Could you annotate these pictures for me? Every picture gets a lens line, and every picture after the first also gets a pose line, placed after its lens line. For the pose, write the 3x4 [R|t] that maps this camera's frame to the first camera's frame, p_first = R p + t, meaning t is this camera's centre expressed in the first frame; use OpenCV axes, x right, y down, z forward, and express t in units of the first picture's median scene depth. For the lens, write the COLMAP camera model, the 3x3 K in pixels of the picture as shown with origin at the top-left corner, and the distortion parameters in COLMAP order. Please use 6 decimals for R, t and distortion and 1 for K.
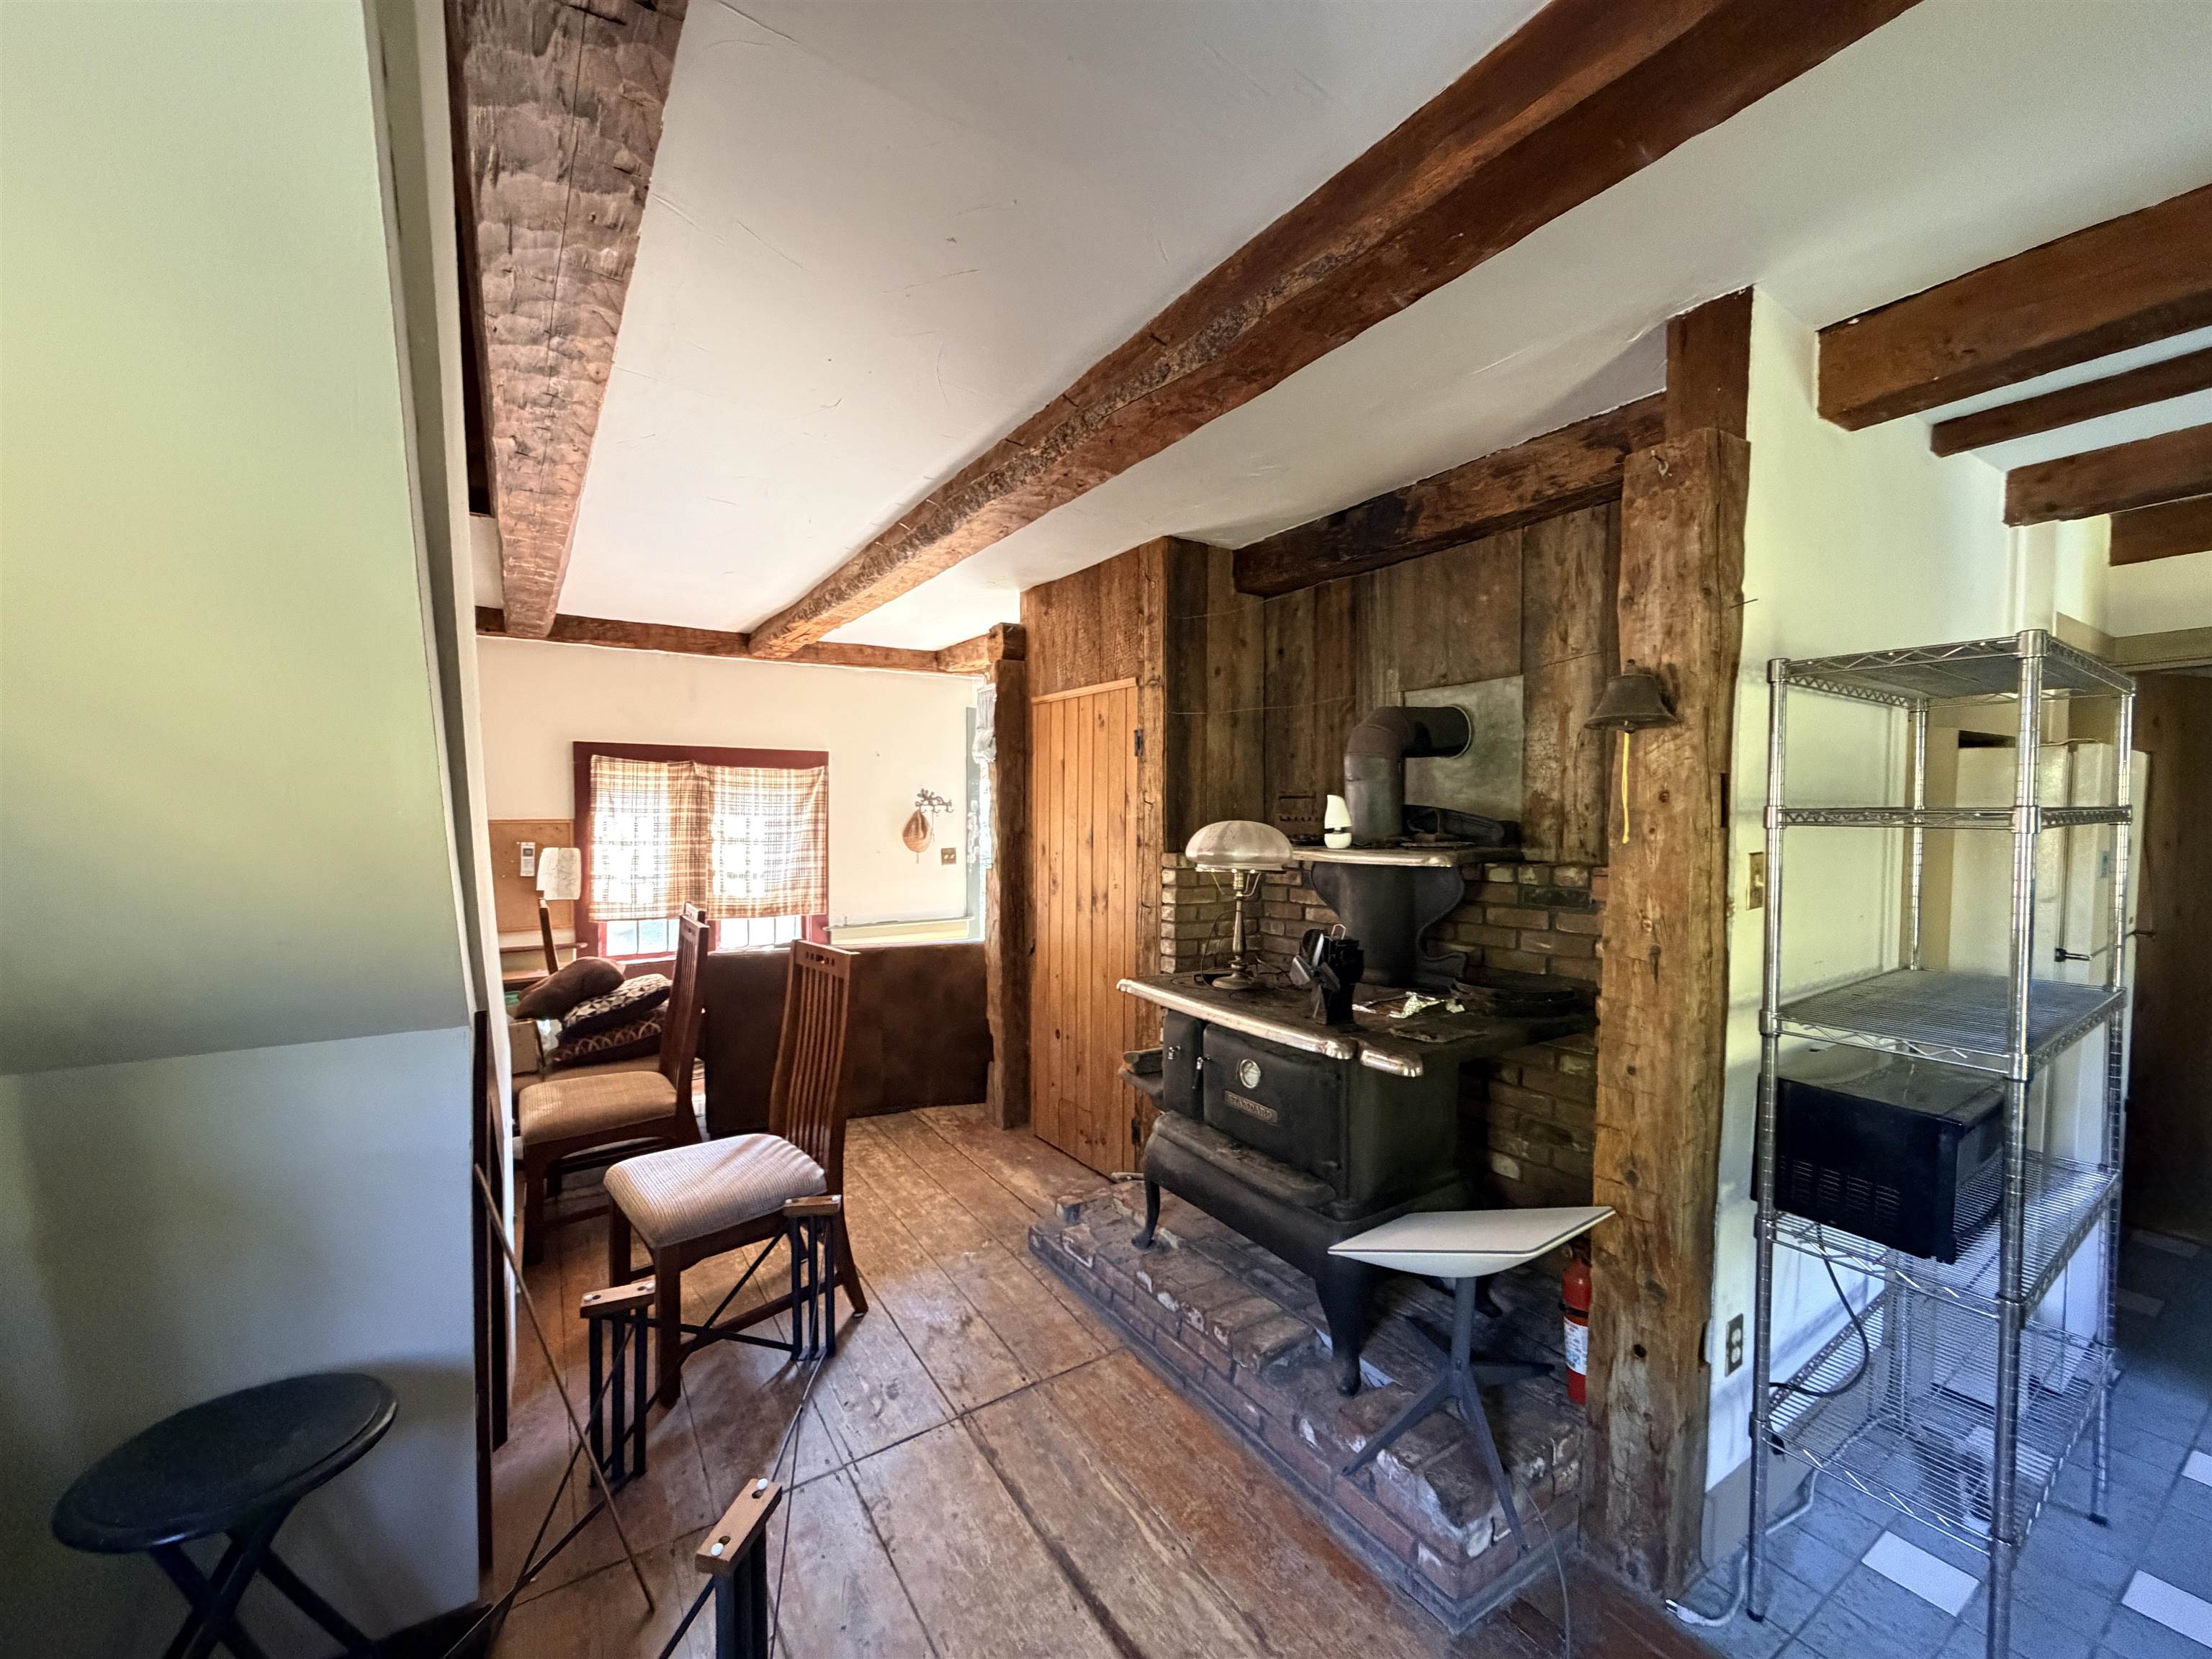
lens RADIAL K [[880.2, 0, 1106.7], [0, 880.2, 832.8], [0, 0, 1]] dist [0.000262, -0.000308]
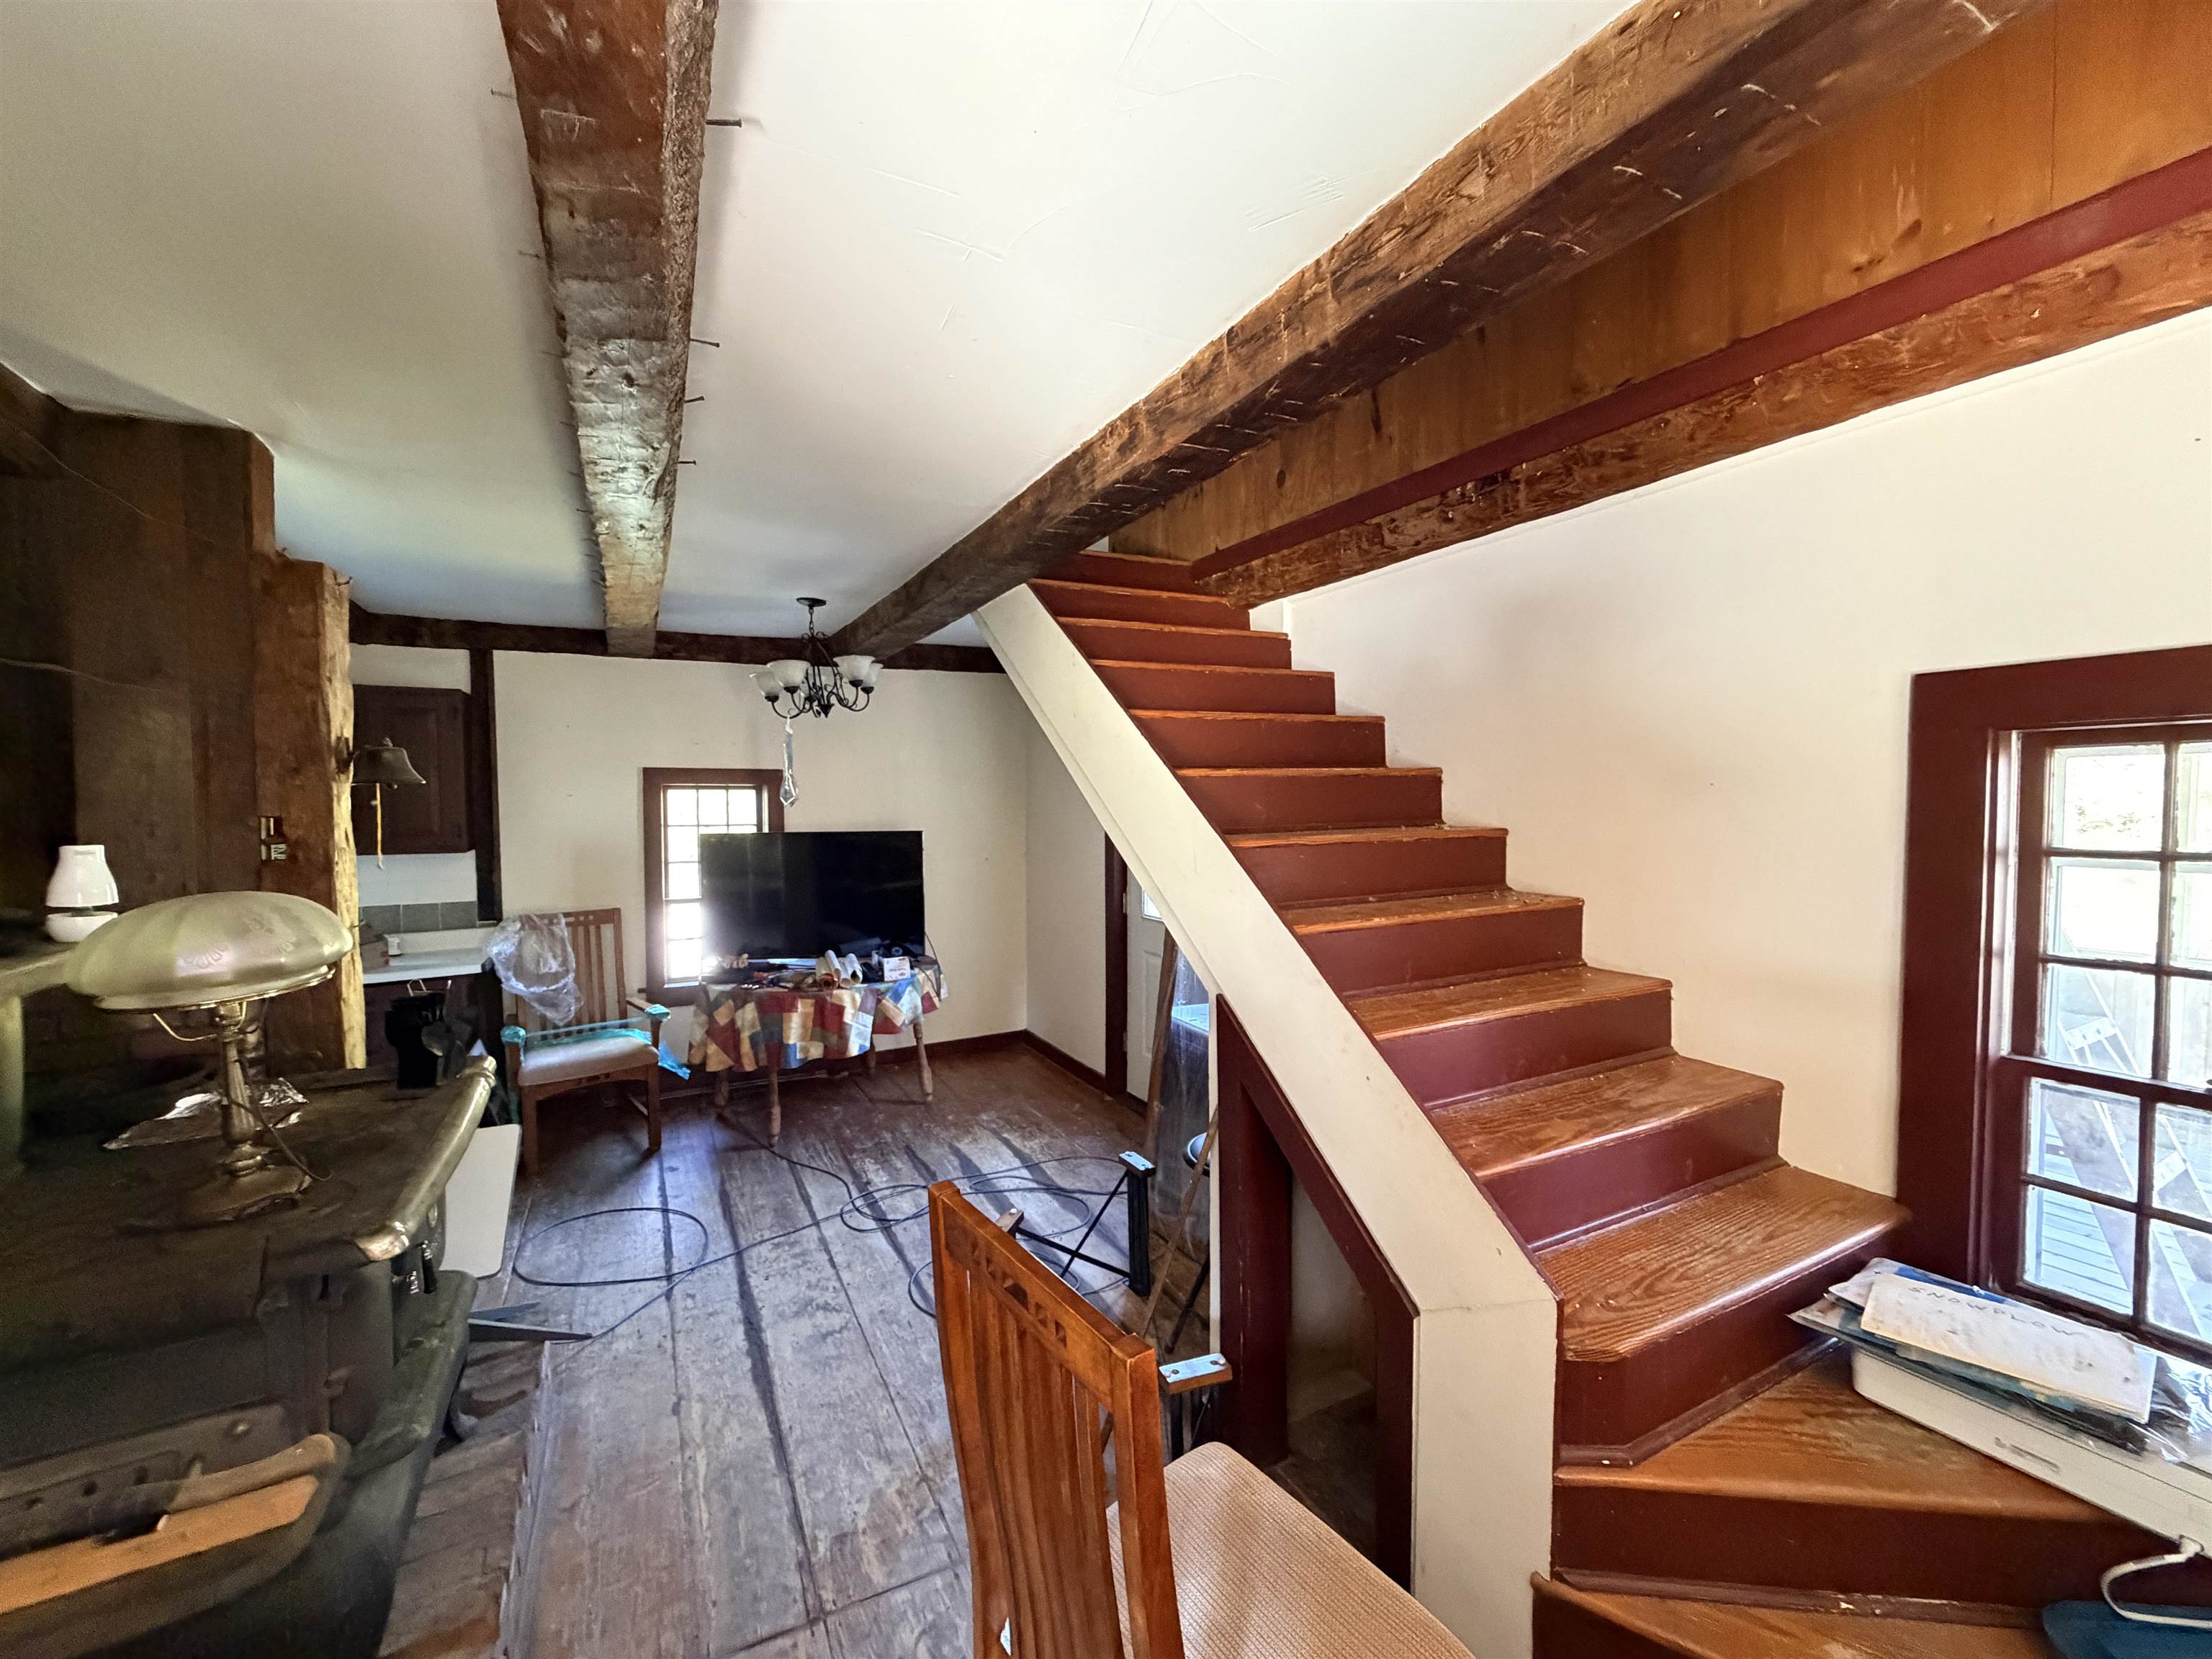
lens RADIAL K [[880.2, 0, 1100.1], [0, 880.2, 833.5], [0, 0, 1]] dist [0.000262, -0.000308]
pose [[-0.994974, 0.007127, 0.099879, -0.560968], [0.014107, 0.997492, 0.069355, -0.100470], [-0.099134, 0.070416, -0.992579, 1.924407]]
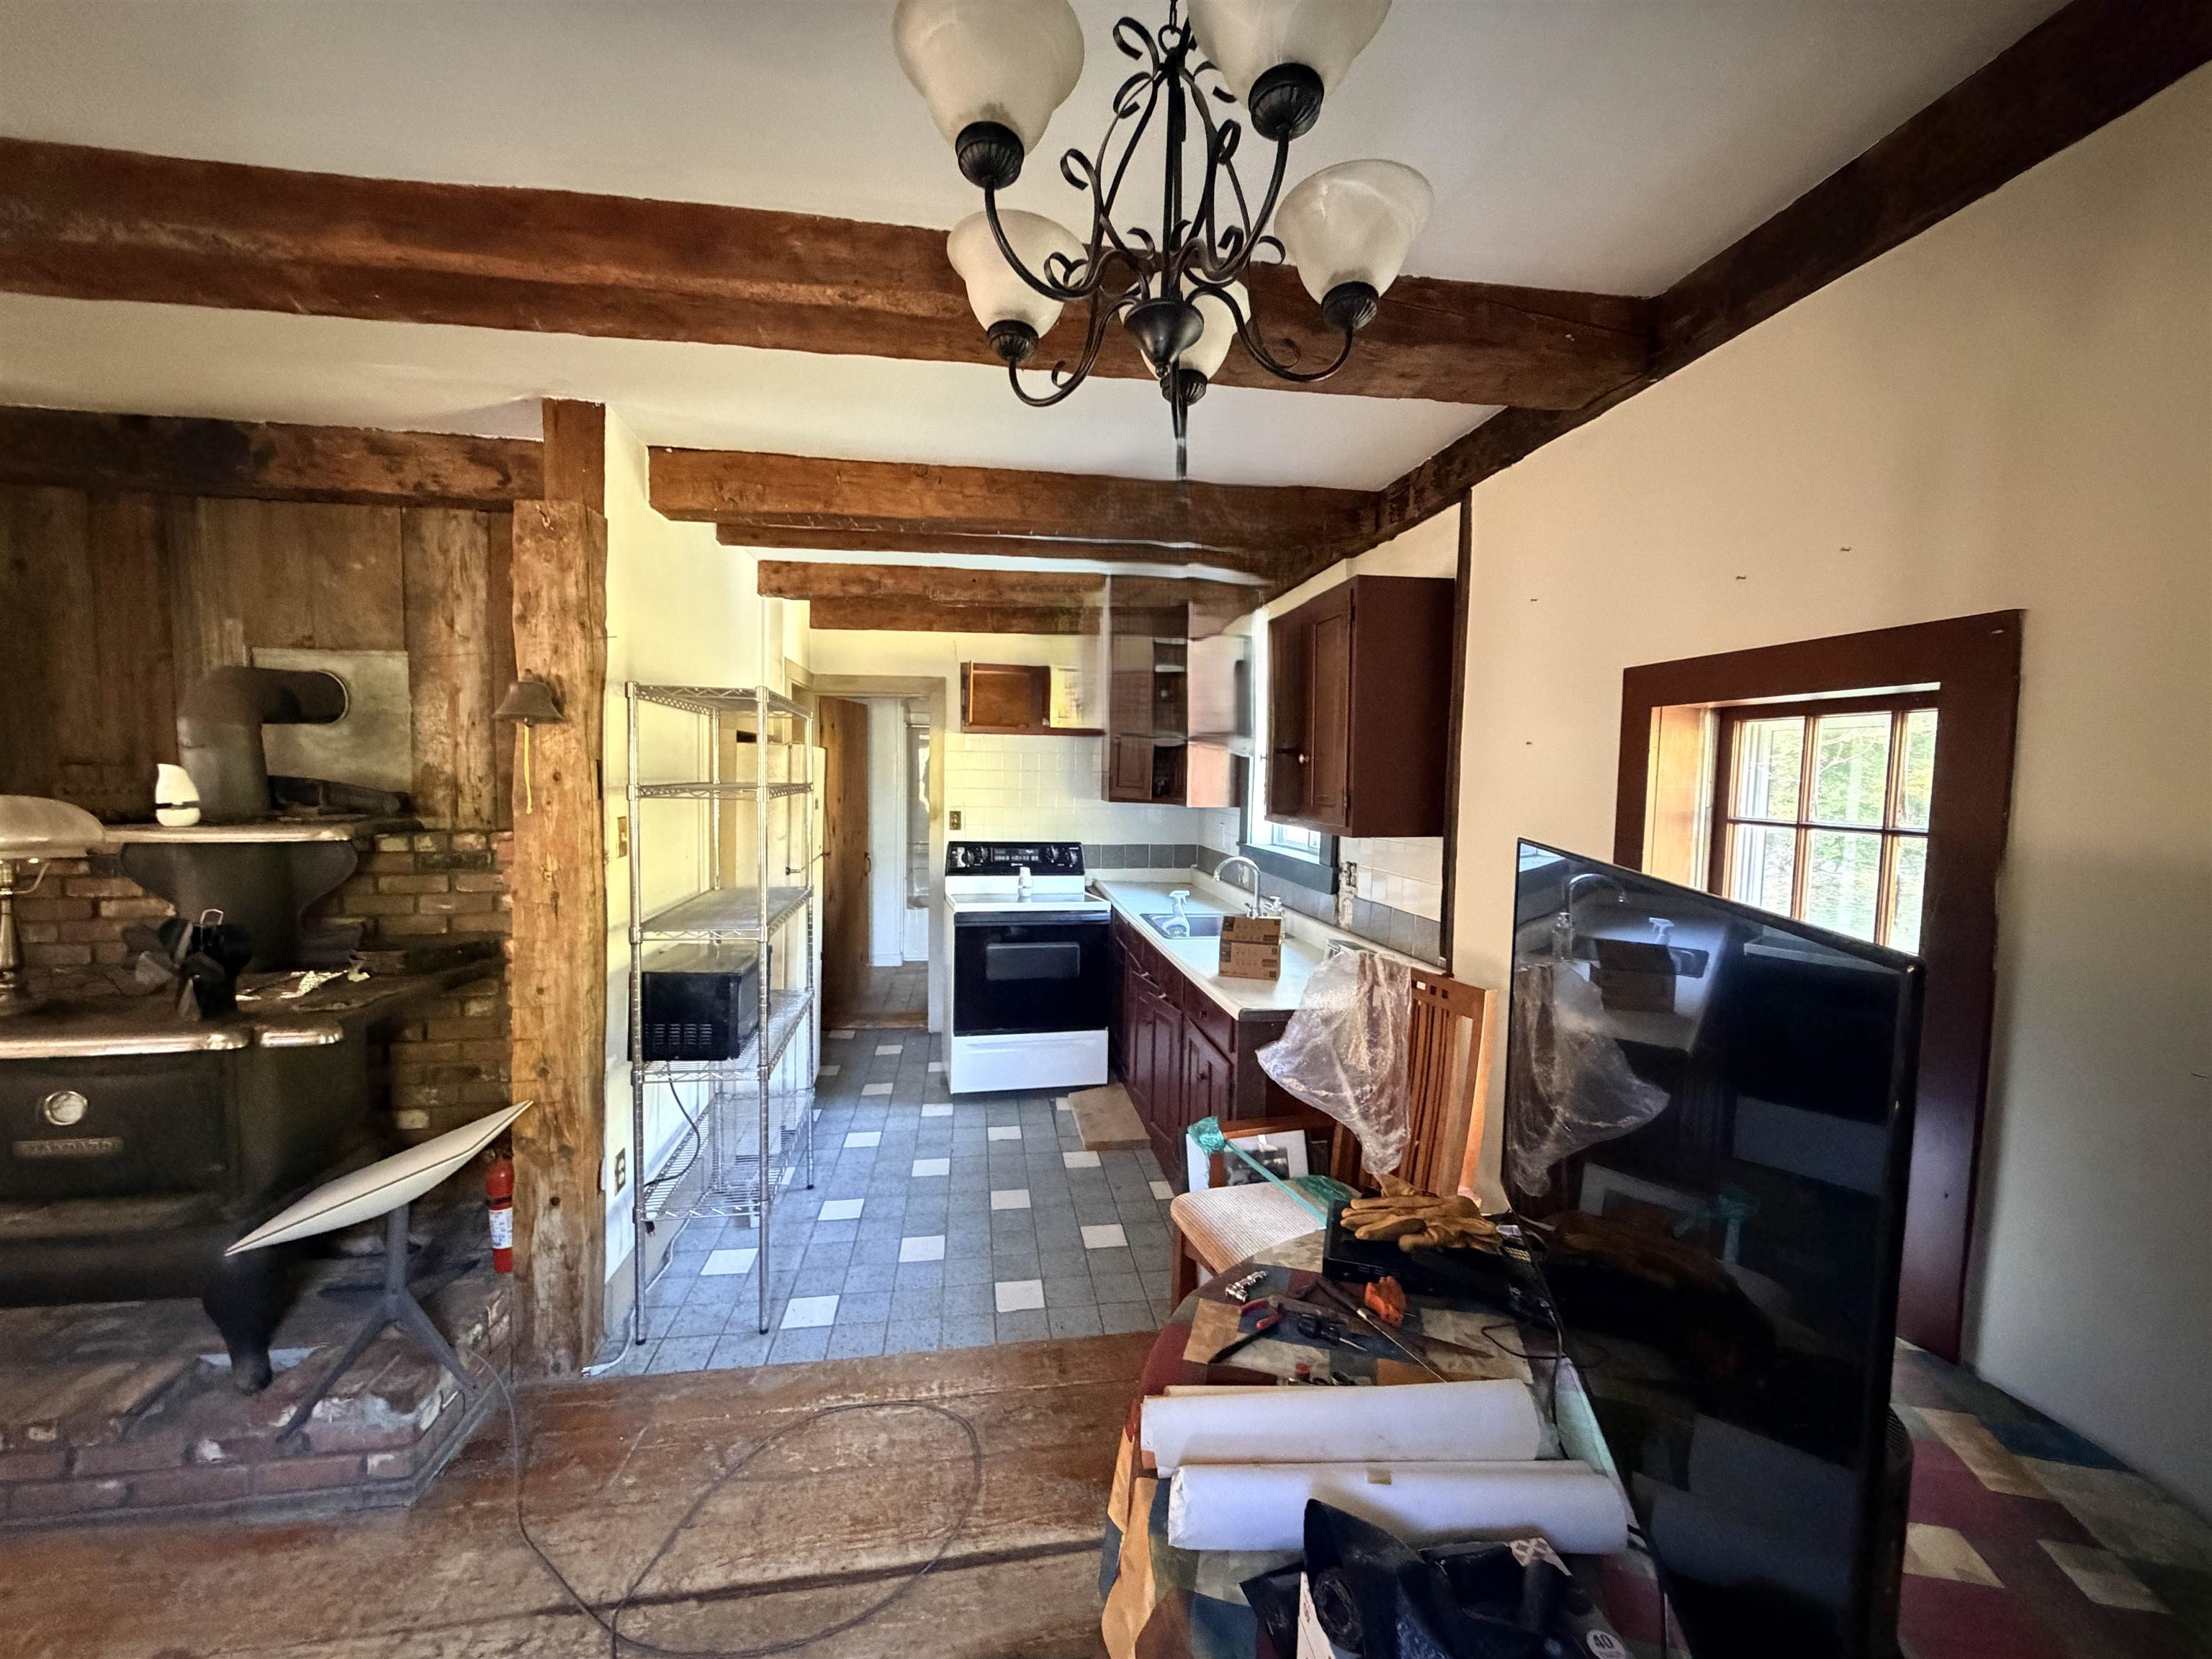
lens RADIAL K [[880.2, 0, 1099.1], [0, 880.2, 831.0], [0, 0, 1]] dist [0.000262, -0.000308]
pose [[0.411815, -0.049552, 0.909919, -0.200856], [0.008730, 0.998689, 0.050435, -0.017334], [-0.911225, -0.012826, 0.411708, -0.239454]]
